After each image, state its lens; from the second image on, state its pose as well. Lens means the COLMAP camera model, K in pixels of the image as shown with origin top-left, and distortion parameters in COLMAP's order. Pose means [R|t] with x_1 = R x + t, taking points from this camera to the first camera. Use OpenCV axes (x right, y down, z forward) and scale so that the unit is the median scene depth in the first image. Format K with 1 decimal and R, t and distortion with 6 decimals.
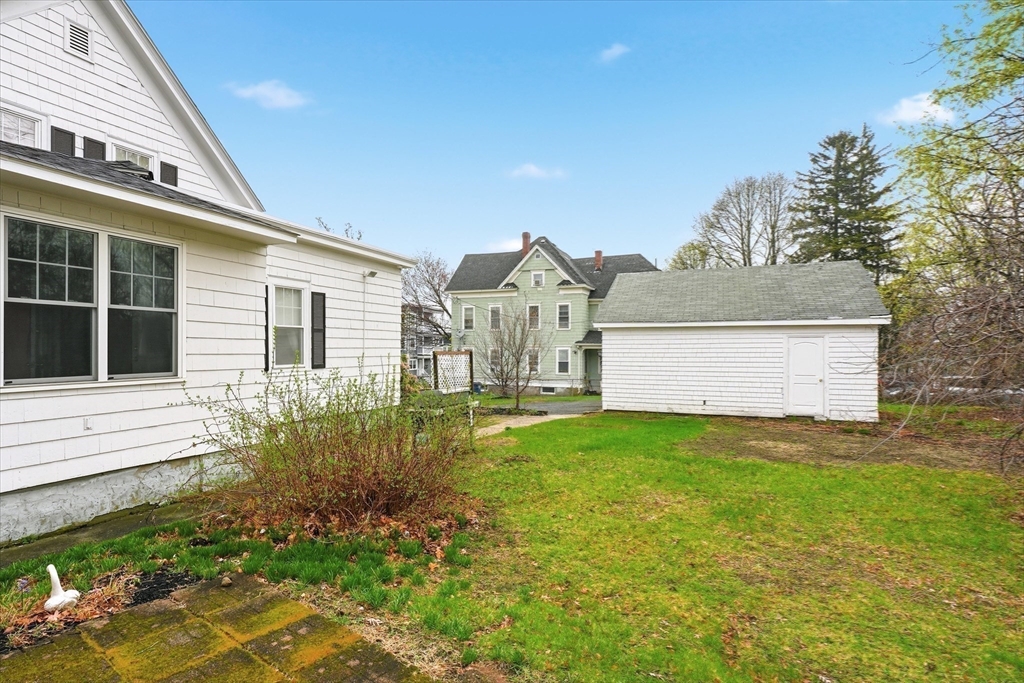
lens RADIAL K [[499.8, 0, 513.6], [0, 499.8, 342.8], [0, 0, 1]] dist [0.003472, -0.000245]
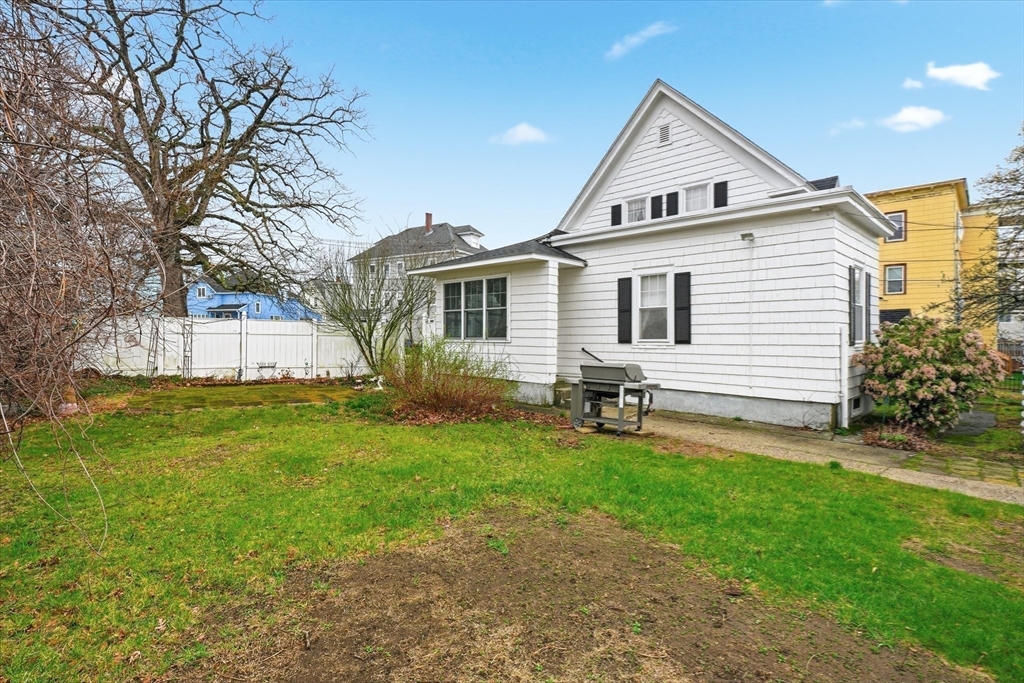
lens RADIAL K [[499.8, 0, 514.0], [0, 499.8, 340.3], [0, 0, 1]] dist [0.003472, -0.000245]
pose [[-0.346482, 0.001455, -0.938055, 0.742975], [0.005442, 0.999985, -0.000459, 0.042519], [0.938041, -0.005264, -0.346485, 1.043924]]
